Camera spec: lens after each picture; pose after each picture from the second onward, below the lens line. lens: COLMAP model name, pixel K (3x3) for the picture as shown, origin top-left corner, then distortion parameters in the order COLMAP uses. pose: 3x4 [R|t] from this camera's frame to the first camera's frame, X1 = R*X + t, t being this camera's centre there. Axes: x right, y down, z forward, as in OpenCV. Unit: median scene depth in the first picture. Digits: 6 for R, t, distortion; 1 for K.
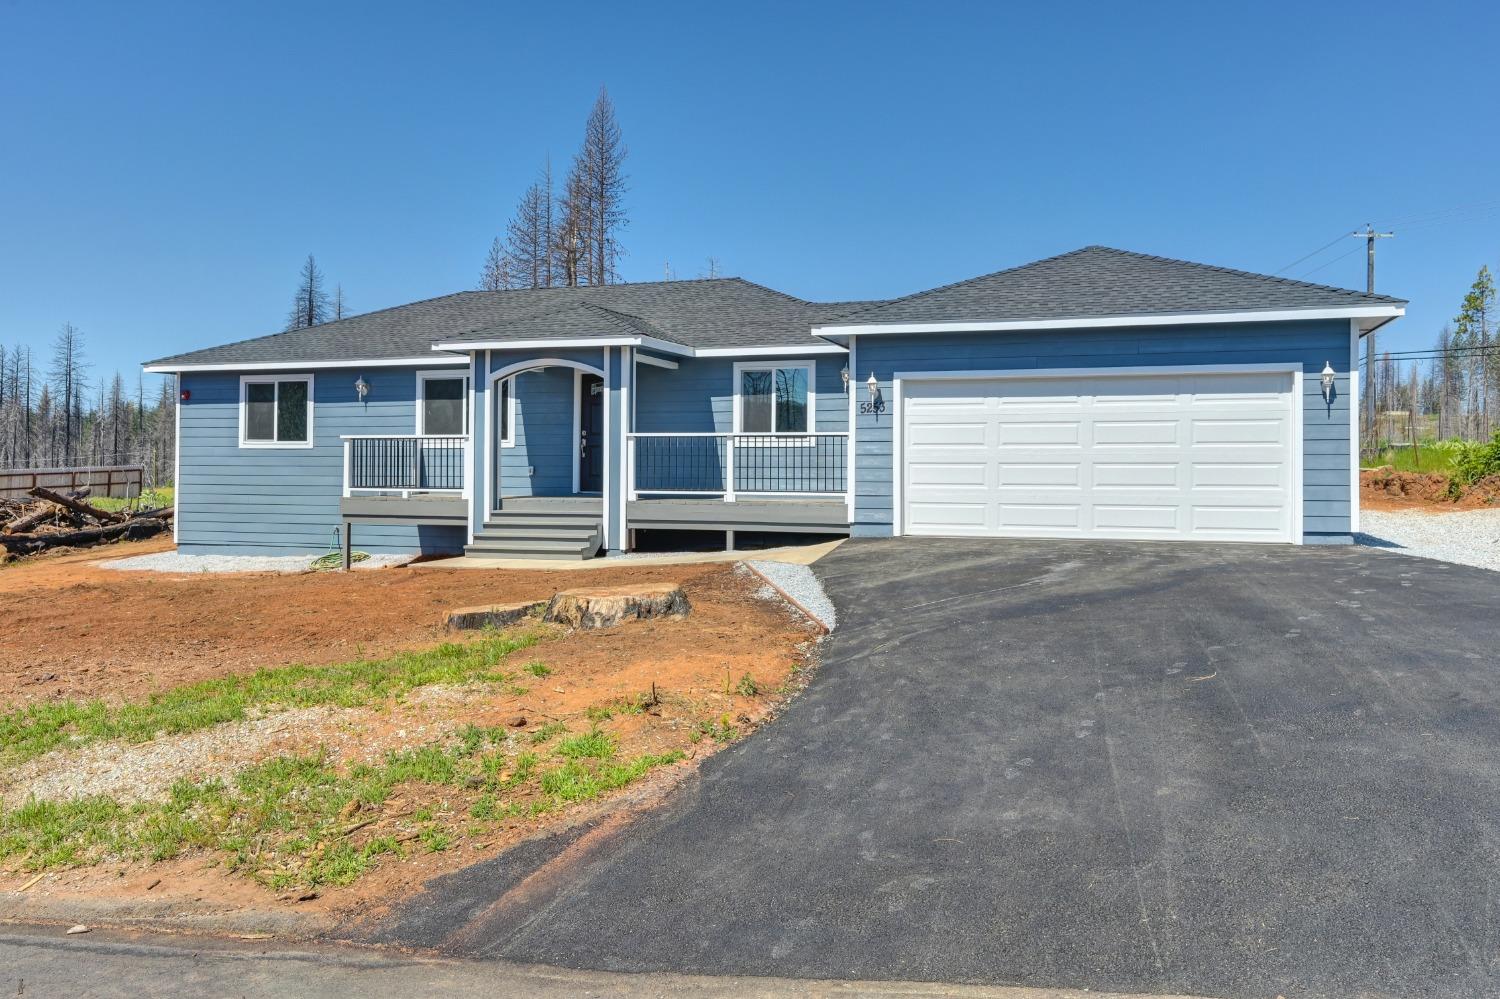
lens RADIAL K [[1117.8, 0, 748.7], [0, 1117.8, 386.7], [0, 0, 1]] dist [-0.015232, -0.006273]
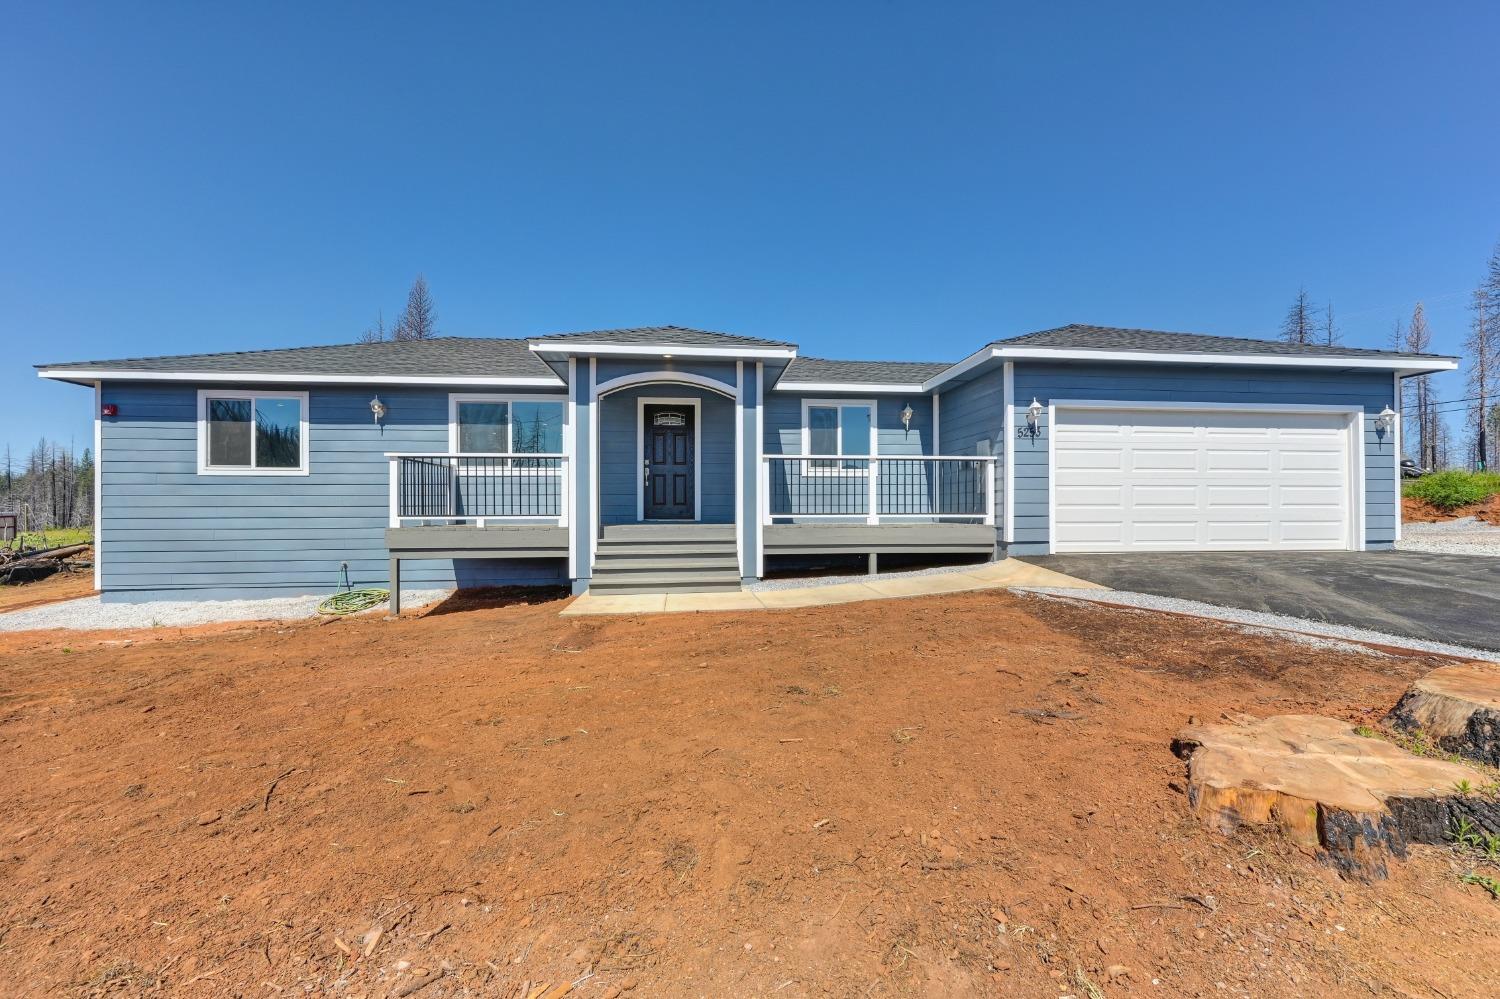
lens RADIAL K [[589.6, 0, 750.0], [0, 589.6, 499.5], [0, 0, 1]] dist [-0.003713, -0.000161]
pose [[0.920119, 0.004648, 0.391612, -0.294692], [-0.022314, 0.998927, 0.040574, 0.055757], [-0.391003, -0.046071, 0.919235, 0.507537]]
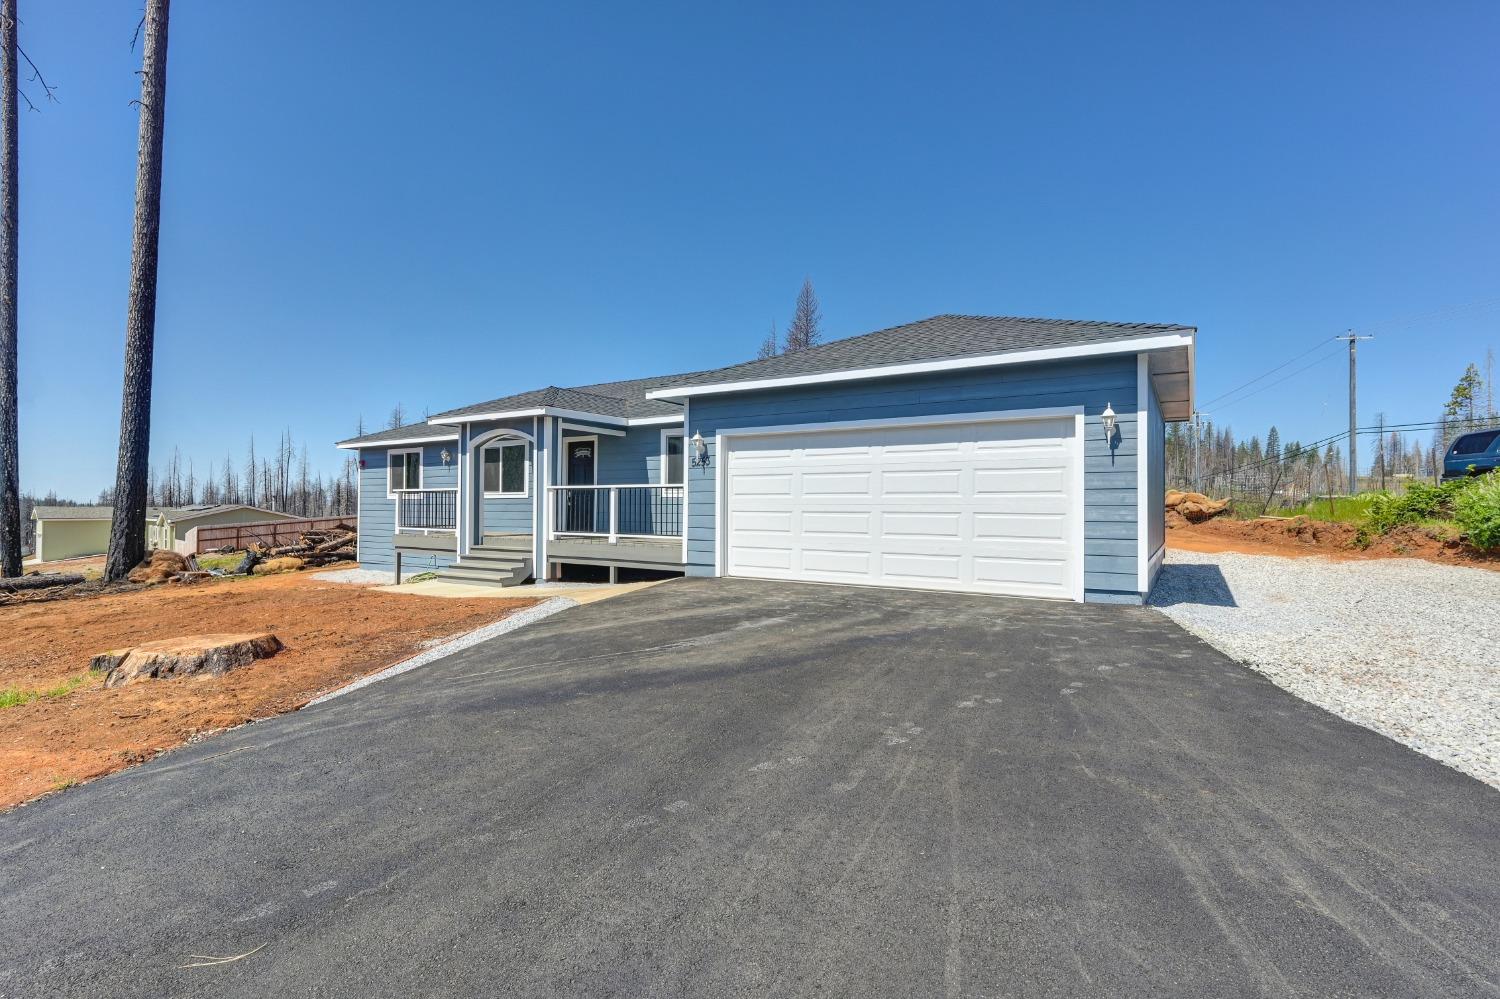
lens RADIAL K [[664.9, 0, 779.6], [0, 664.9, 478.1], [0, 0, 1]] dist [-0.000757, -0.000177]
pose [[0.974473, -0.005738, -0.224432, 0.289080], [0.010693, 0.999725, 0.020870, 0.019010], [0.224251, -0.022737, 0.974266, 0.314654]]
